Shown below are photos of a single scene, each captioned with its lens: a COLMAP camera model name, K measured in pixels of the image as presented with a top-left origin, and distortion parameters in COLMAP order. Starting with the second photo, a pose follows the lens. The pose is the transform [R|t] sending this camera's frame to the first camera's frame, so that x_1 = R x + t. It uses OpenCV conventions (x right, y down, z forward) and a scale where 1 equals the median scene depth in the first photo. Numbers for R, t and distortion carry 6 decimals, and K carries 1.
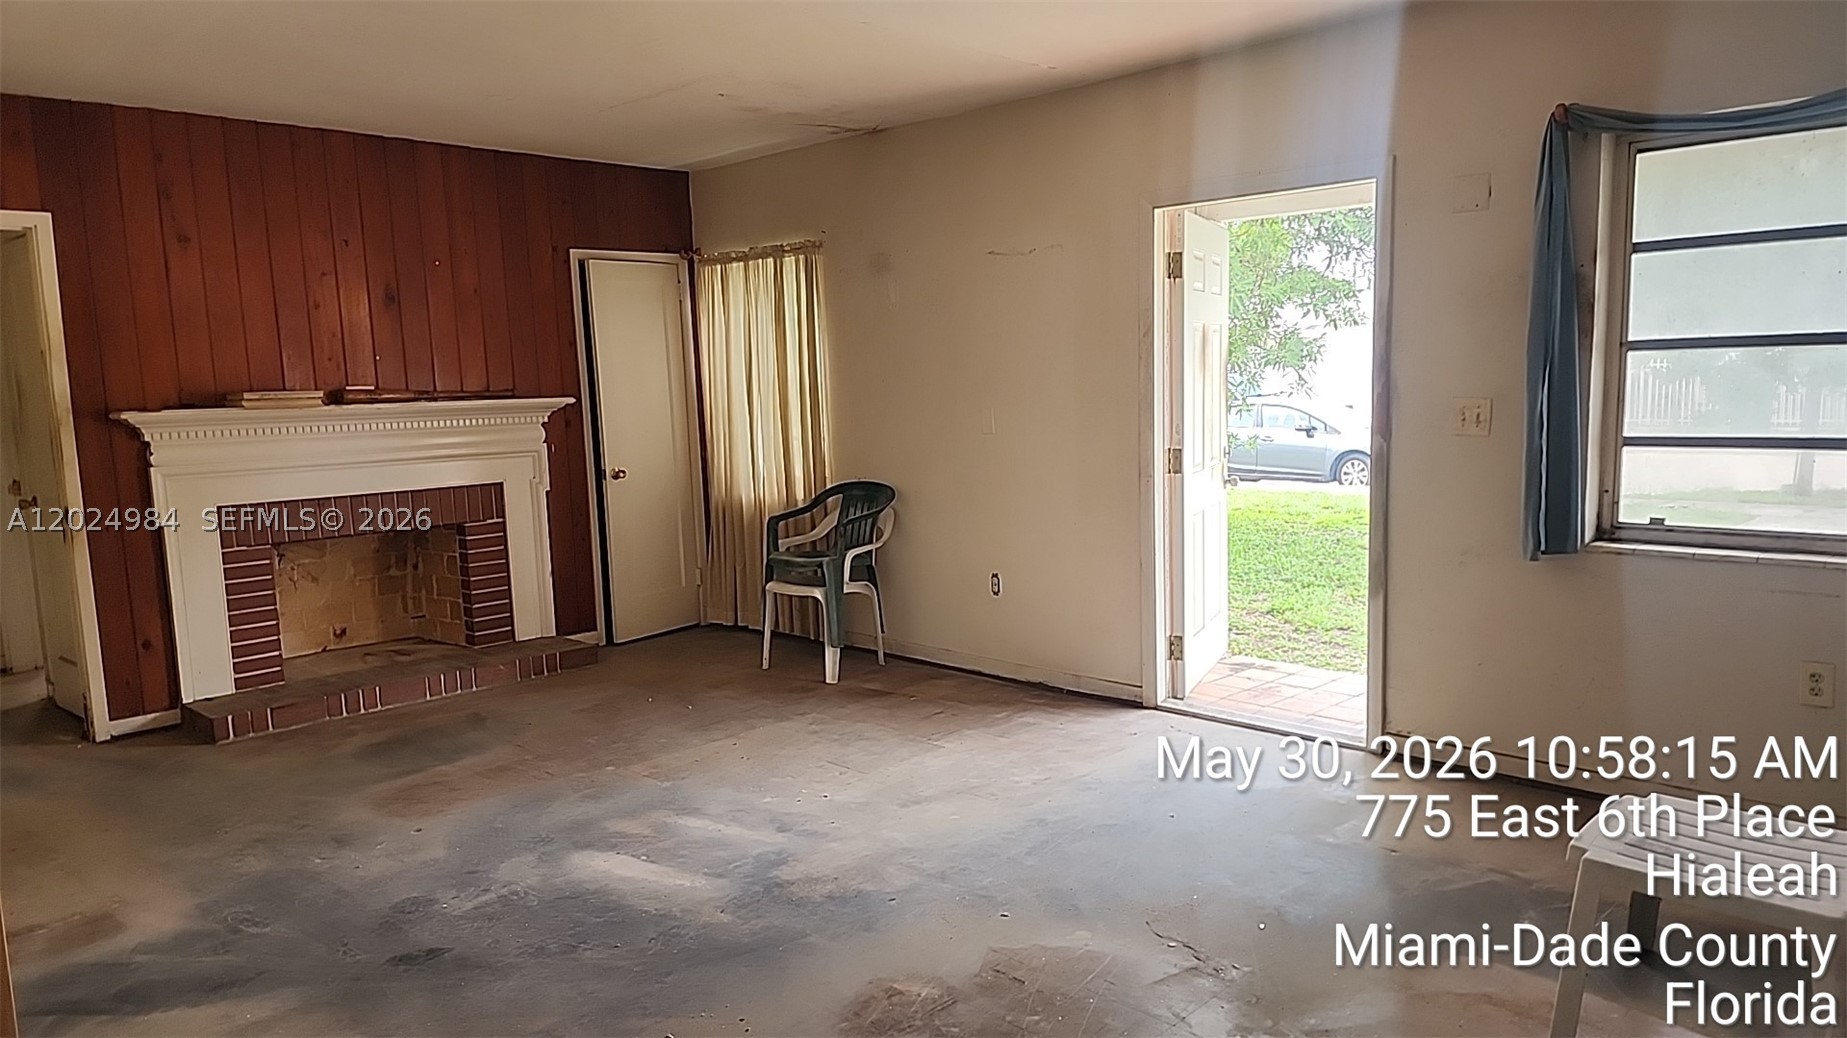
lens RADIAL K [[1232.0, 0, 931.5], [0, 1232.0, 515.5], [0, 0, 1]] dist [0.042695, -0.020816]
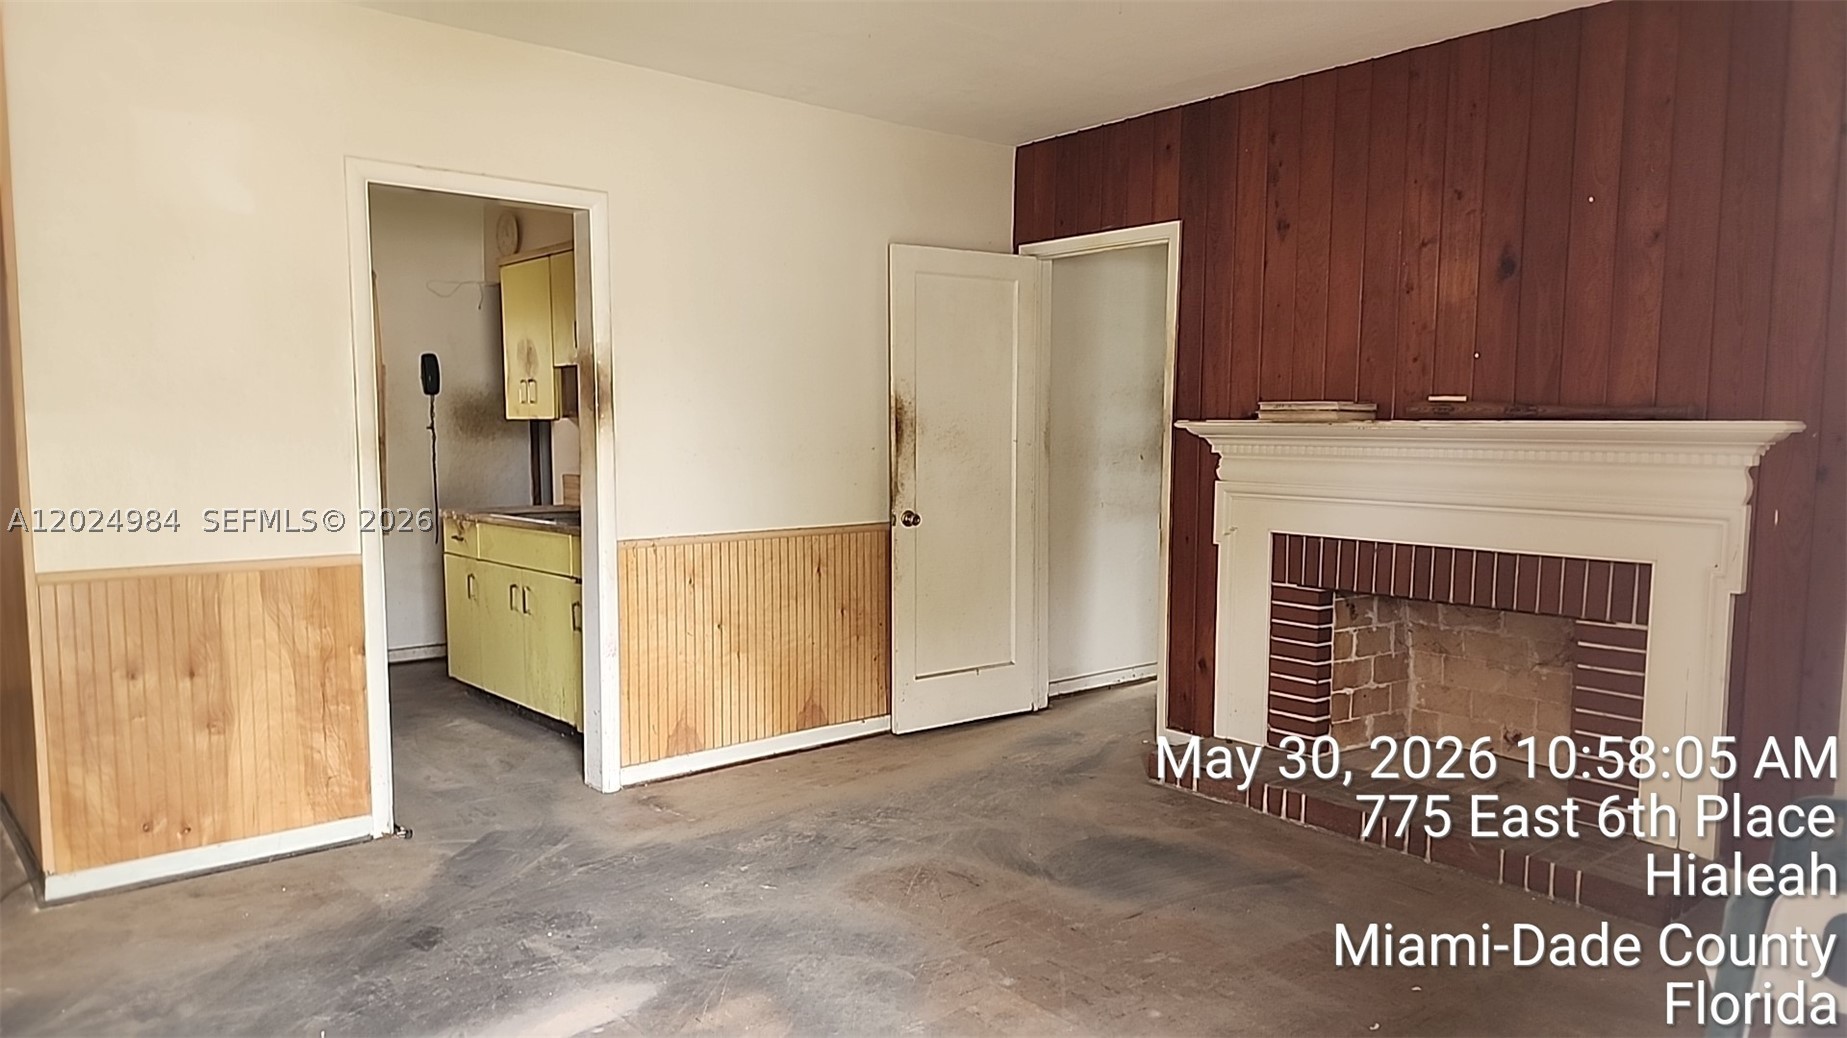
lens RADIAL K [[1232.0, 0, 919.5], [0, 1232.0, 534.0], [0, 0, 1]] dist [0.042695, -0.020816]
pose [[-0.088084, 0.122945, -0.988497, 0.355620], [-0.114281, 0.984554, 0.132638, -0.107742], [0.989536, 0.124650, -0.072674, 0.954202]]
